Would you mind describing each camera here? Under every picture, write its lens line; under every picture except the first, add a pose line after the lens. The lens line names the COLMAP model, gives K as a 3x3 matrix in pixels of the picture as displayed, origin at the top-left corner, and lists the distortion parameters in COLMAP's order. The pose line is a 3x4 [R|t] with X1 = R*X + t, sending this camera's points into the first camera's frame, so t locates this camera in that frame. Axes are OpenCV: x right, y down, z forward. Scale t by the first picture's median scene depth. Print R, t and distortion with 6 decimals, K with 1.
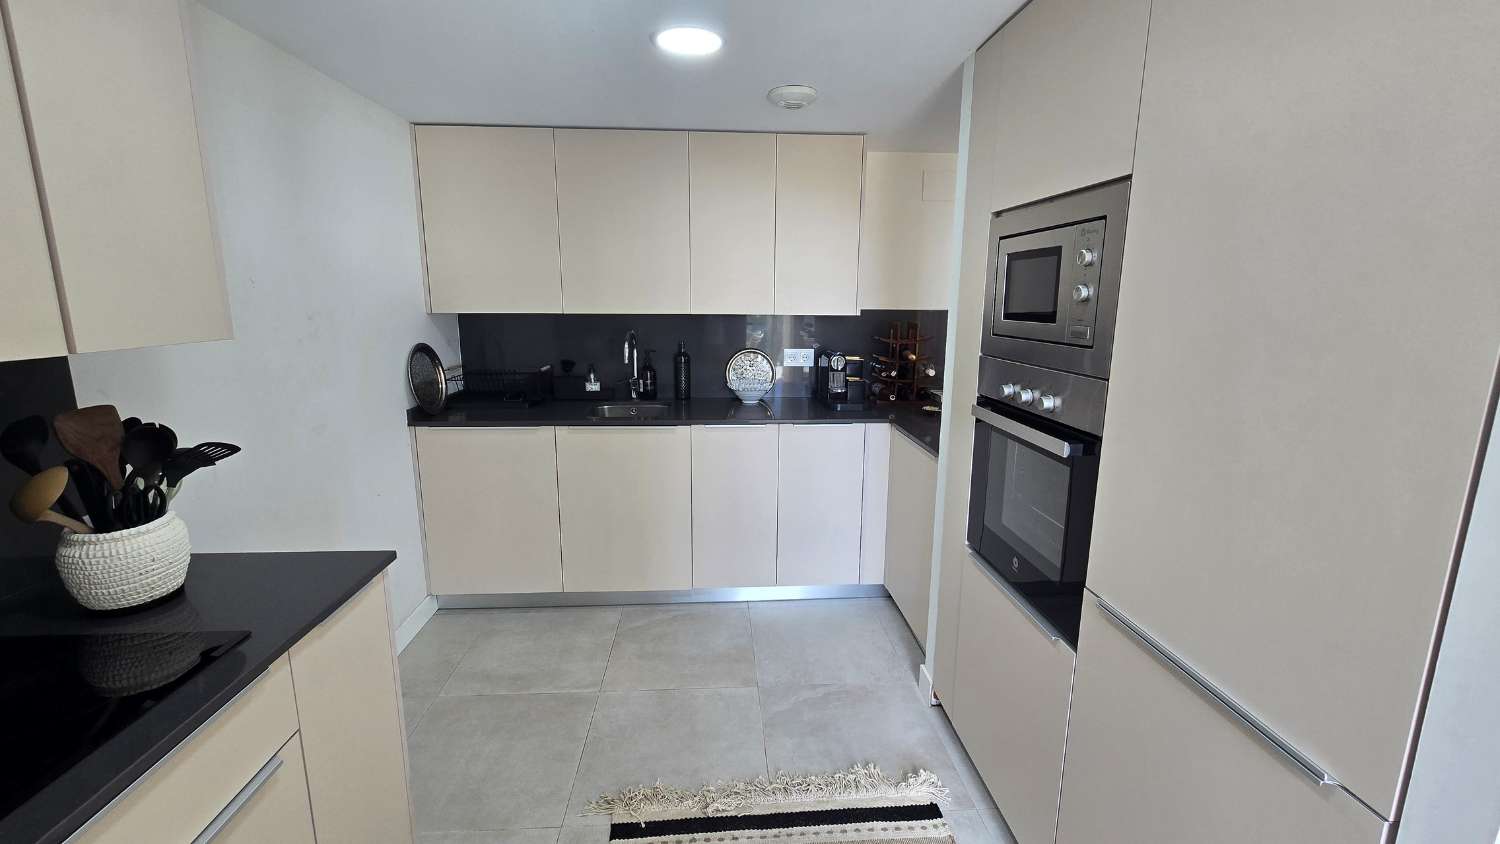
lens RADIAL K [[611.6, 0, 749.1], [0, 611.6, 411.5], [0, 0, 1]] dist [0.000667, 0.001042]
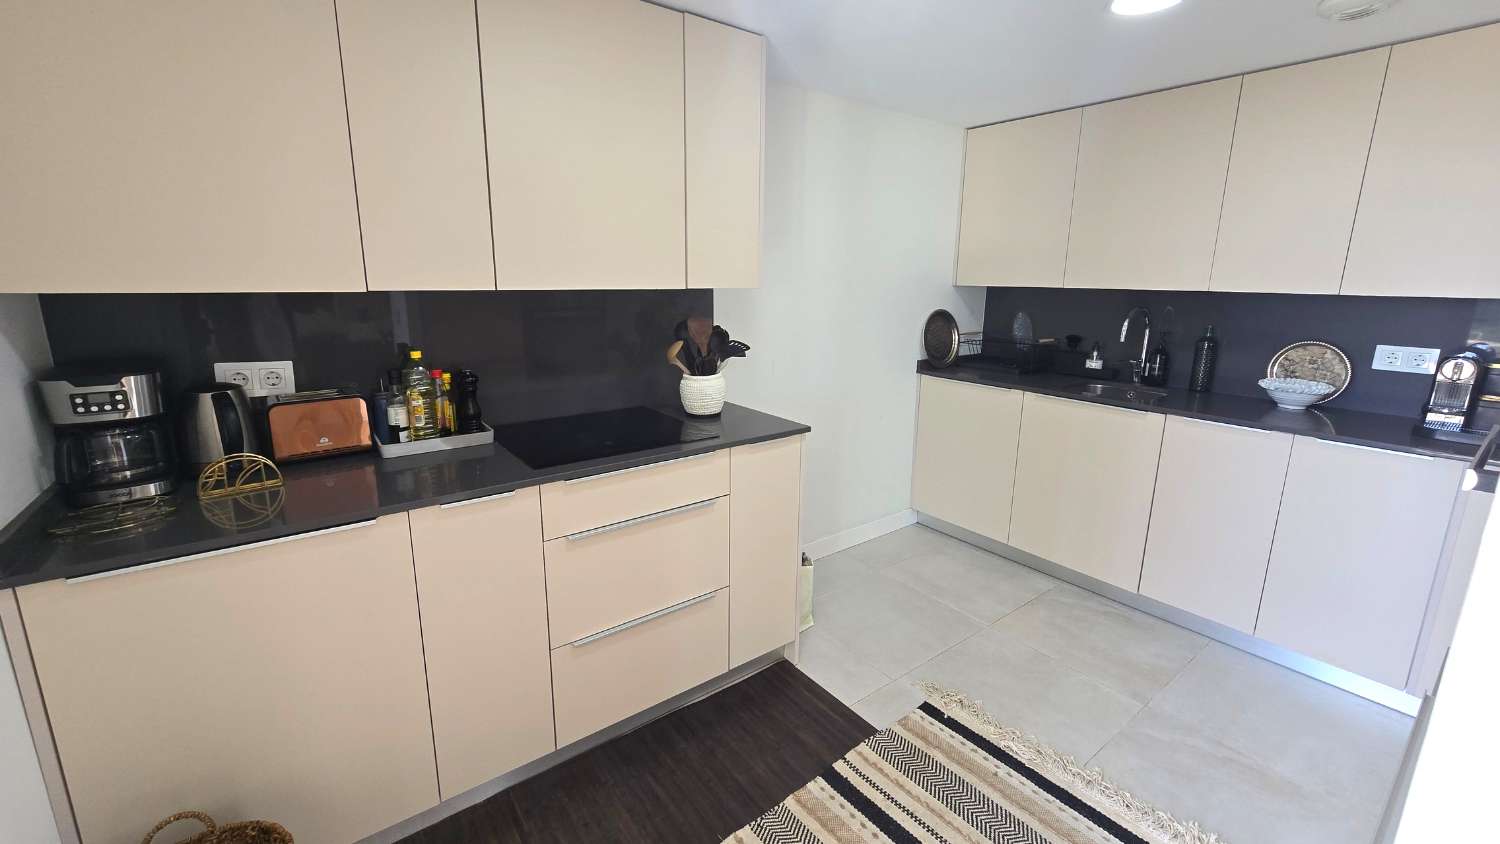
lens RADIAL K [[611.6, 0, 754.0], [0, 611.6, 417.7], [0, 0, 1]] dist [0.000667, 0.001042]
pose [[0.558827, 0.190454, -0.807118, 0.285003], [-0.164031, 0.979427, 0.117543, 0.020051], [0.812900, 0.066707, 0.578571, -0.014872]]
